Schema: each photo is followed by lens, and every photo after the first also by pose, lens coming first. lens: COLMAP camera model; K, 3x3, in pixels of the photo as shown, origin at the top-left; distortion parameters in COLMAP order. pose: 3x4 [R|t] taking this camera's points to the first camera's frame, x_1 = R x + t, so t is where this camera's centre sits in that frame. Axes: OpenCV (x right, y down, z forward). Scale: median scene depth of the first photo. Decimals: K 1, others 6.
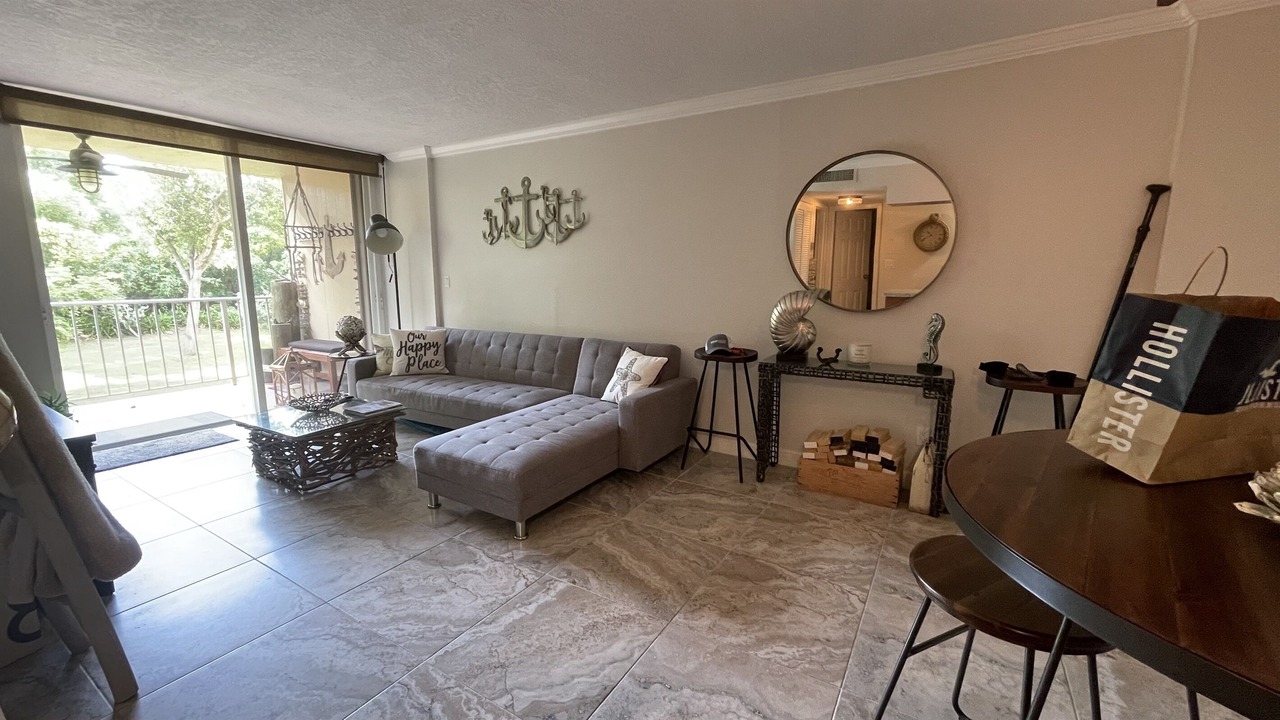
lens RADIAL K [[518.2, 0, 639.9], [0, 518.2, 353.3], [0, 0, 1]] dist [-0.000365, -0.000235]
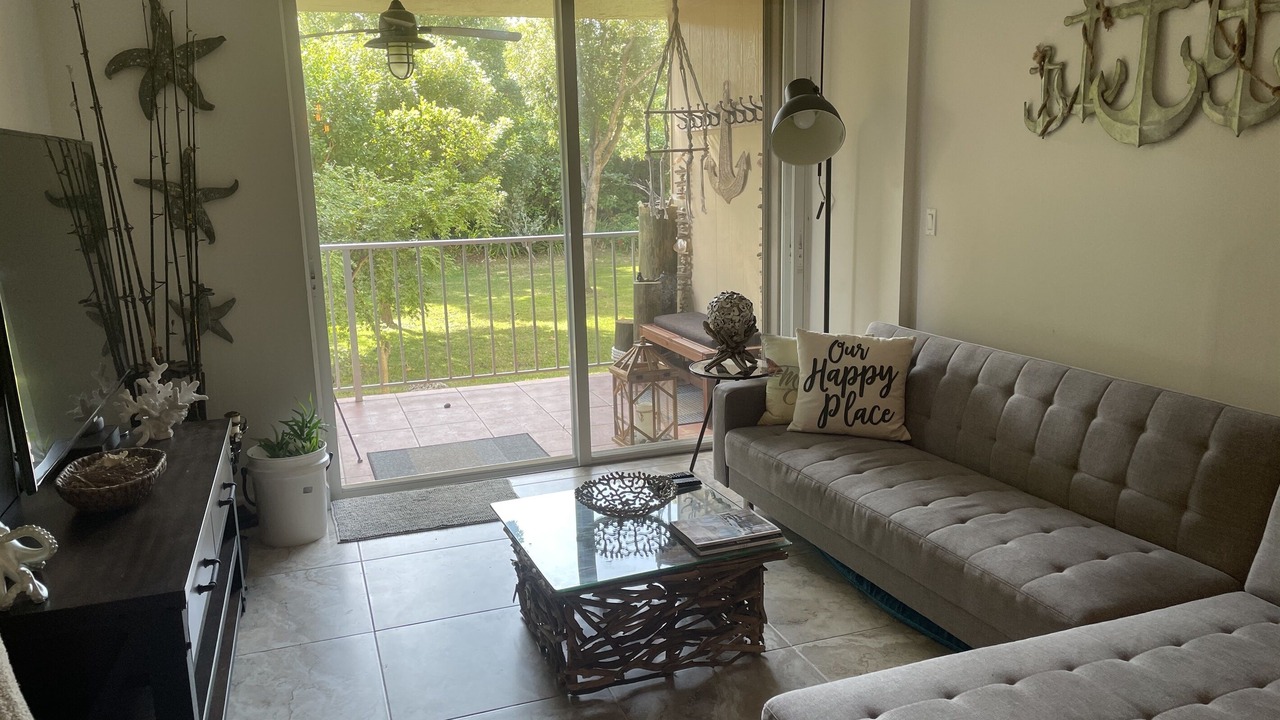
lens RADIAL K [[967.5, 0, 638.6], [0, 967.5, 354.1], [0, 0, 1]] dist [0.080767, -0.103414]
pose [[0.778288, 0.103424, -0.619331, -0.049059], [-0.070494, 0.994498, 0.077487, -0.083242], [0.623937, -0.016648, 0.781297, 0.227856]]
